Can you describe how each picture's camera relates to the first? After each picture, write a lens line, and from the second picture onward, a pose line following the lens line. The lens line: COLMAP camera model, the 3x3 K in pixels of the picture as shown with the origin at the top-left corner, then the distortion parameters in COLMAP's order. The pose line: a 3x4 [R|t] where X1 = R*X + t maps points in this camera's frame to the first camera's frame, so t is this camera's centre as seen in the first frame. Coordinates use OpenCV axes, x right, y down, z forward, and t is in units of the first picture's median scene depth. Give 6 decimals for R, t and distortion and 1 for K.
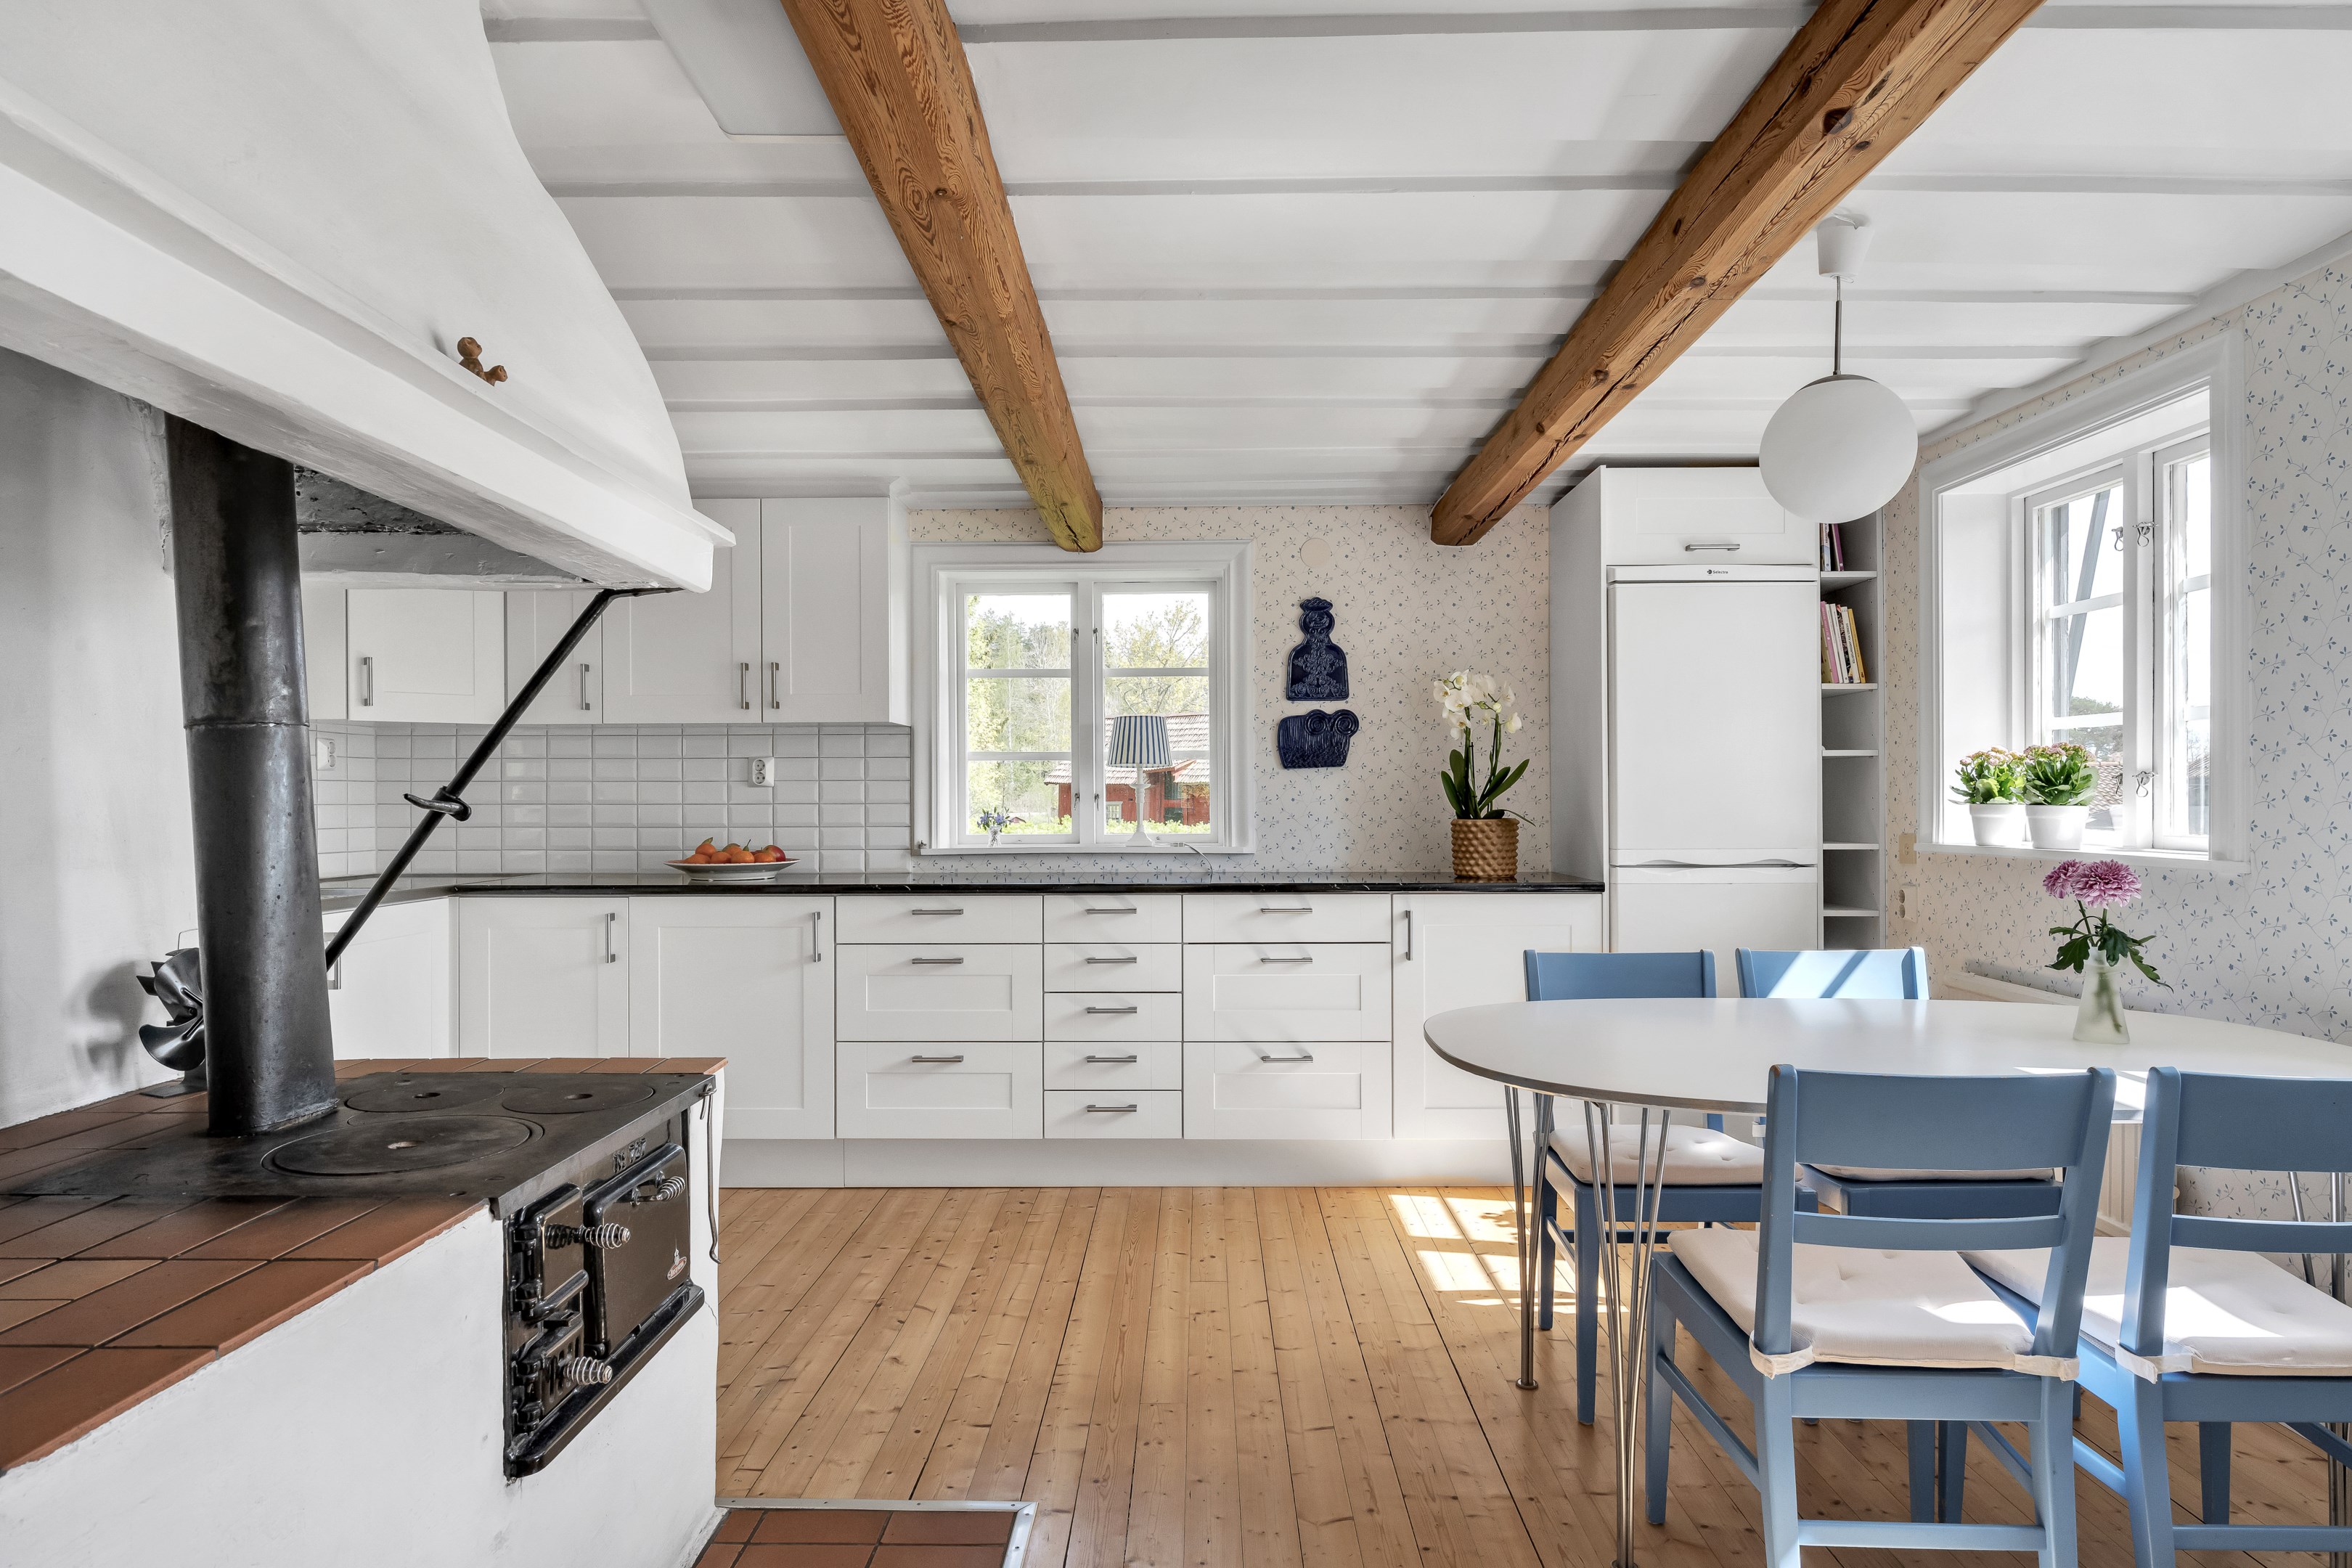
lens RADIAL K [[1365.3, 0, 1179.2], [0, 1365.3, 794.8], [0, 0, 1]] dist [0.000769, 0.001175]
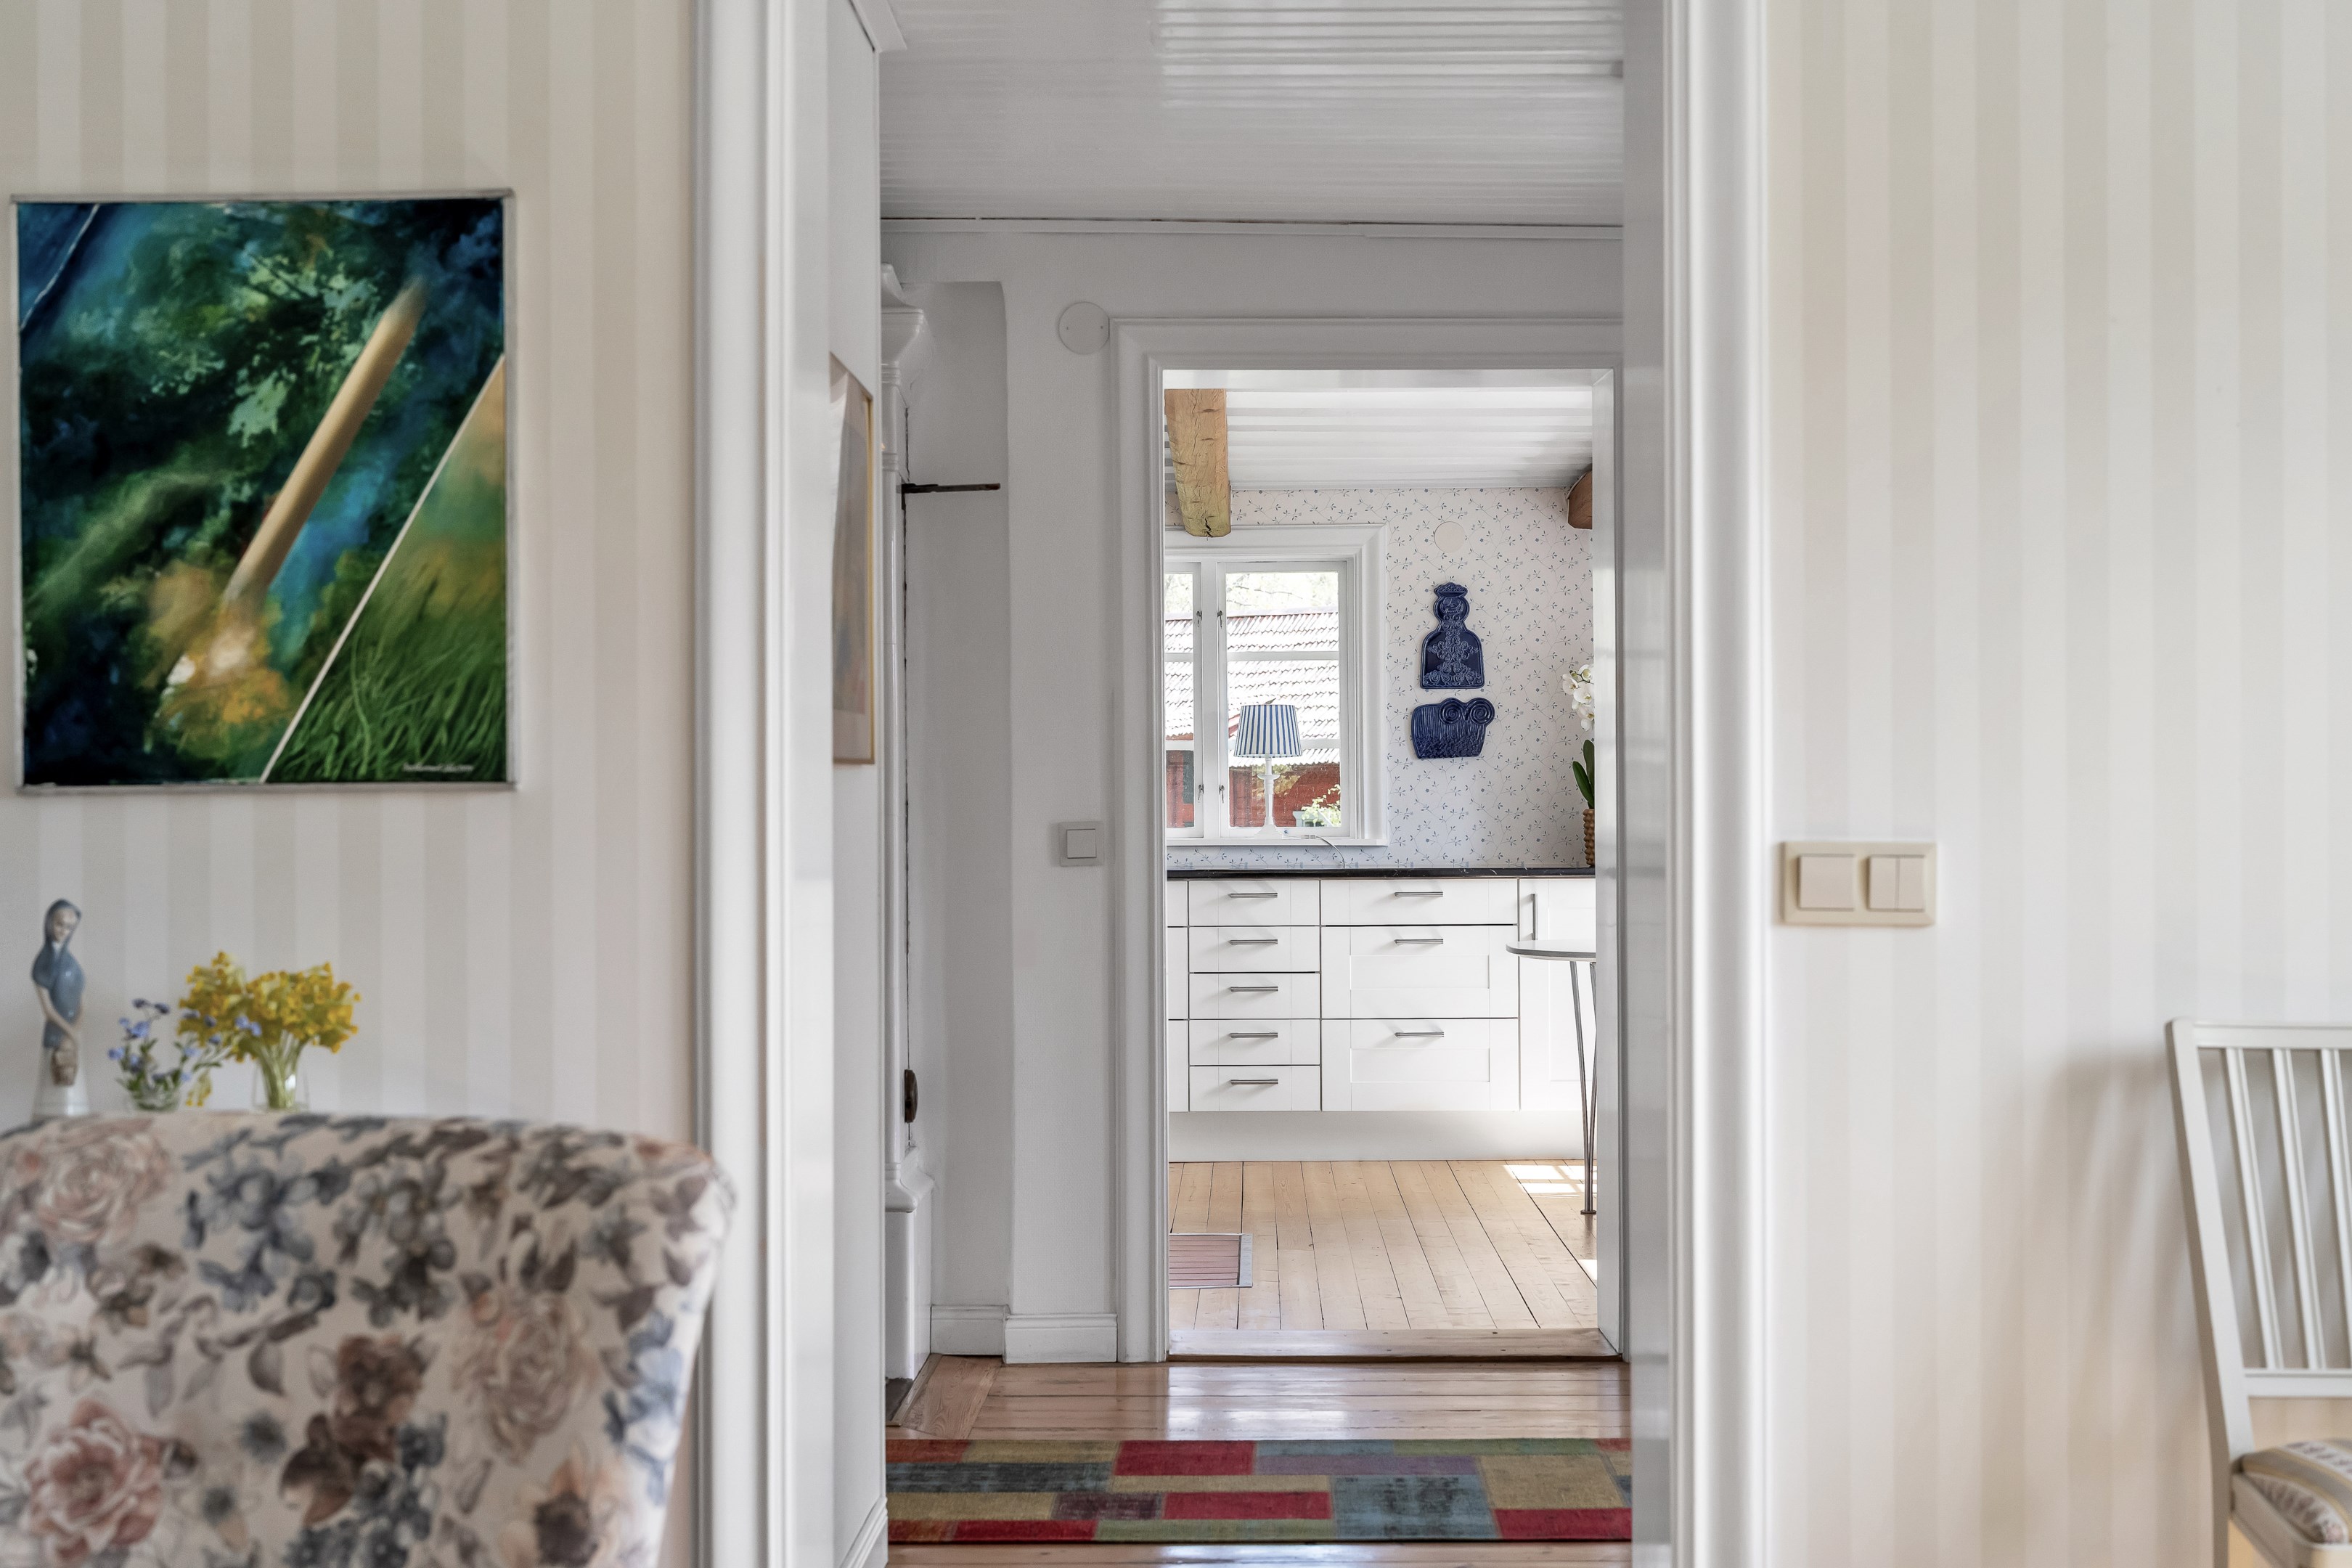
lens RADIAL K [[3418.4, 0, 1171.3], [0, 3418.4, 783.7], [0, 0, 1]] dist [-0.010287, 0.000000]
pose [[0.999986, -0.002383, -0.004790, -0.087338], [0.002373, 0.999995, -0.002091, 0.003354], [0.004795, 0.002080, 0.999986, -1.436846]]
